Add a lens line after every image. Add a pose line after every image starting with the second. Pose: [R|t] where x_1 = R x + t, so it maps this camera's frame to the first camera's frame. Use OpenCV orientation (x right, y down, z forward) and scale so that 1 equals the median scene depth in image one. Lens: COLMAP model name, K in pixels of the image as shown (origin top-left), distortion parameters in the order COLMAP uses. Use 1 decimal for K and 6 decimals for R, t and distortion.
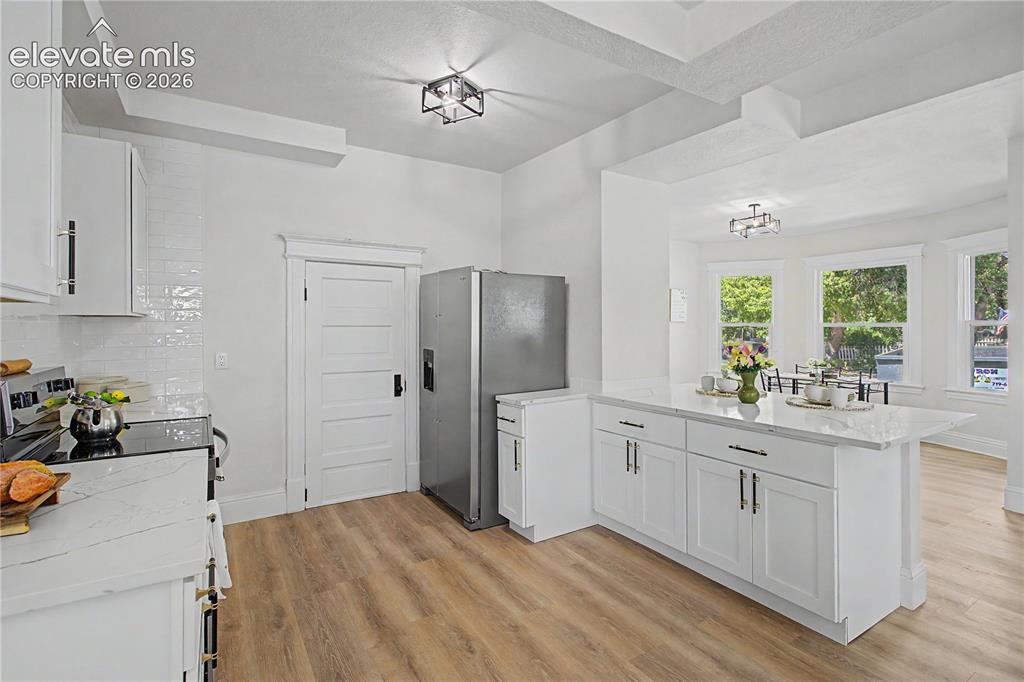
lens RADIAL K [[496.5, 0, 514.2], [0, 496.5, 330.9], [0, 0, 1]] dist [-0.003593, -0.000219]
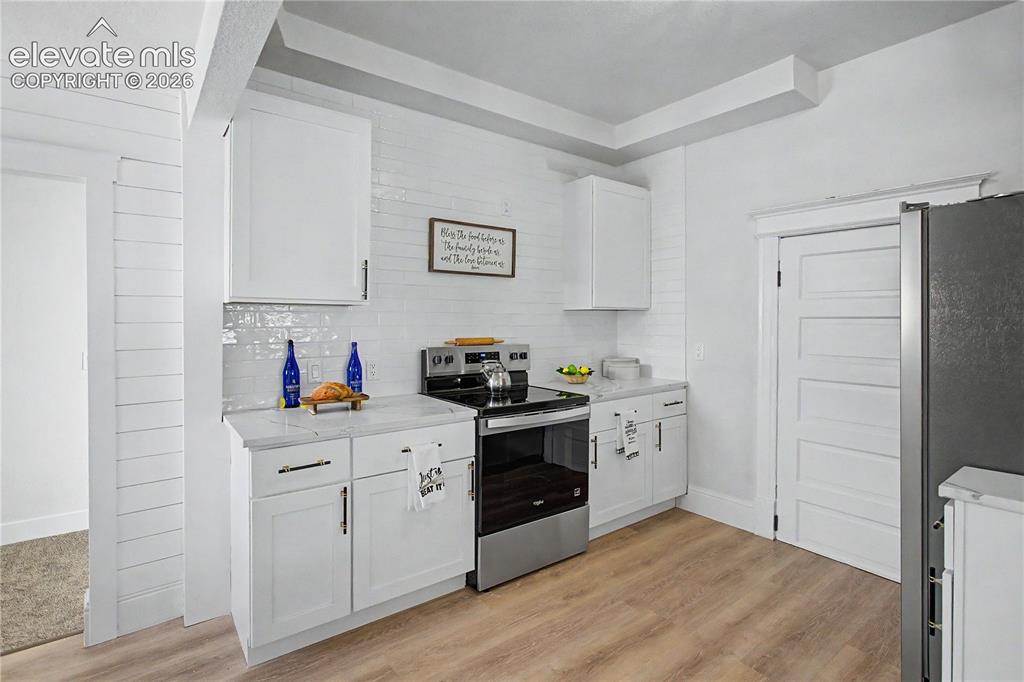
lens RADIAL K [[496.5, 0, 516.1], [0, 496.5, 327.8], [0, 0, 1]] dist [-0.003593, -0.000219]
pose [[0.075947, 0.018803, -0.996935, 0.411273], [-0.004196, 0.999819, 0.018538, -0.007483], [0.997103, 0.002776, 0.076012, 0.574082]]
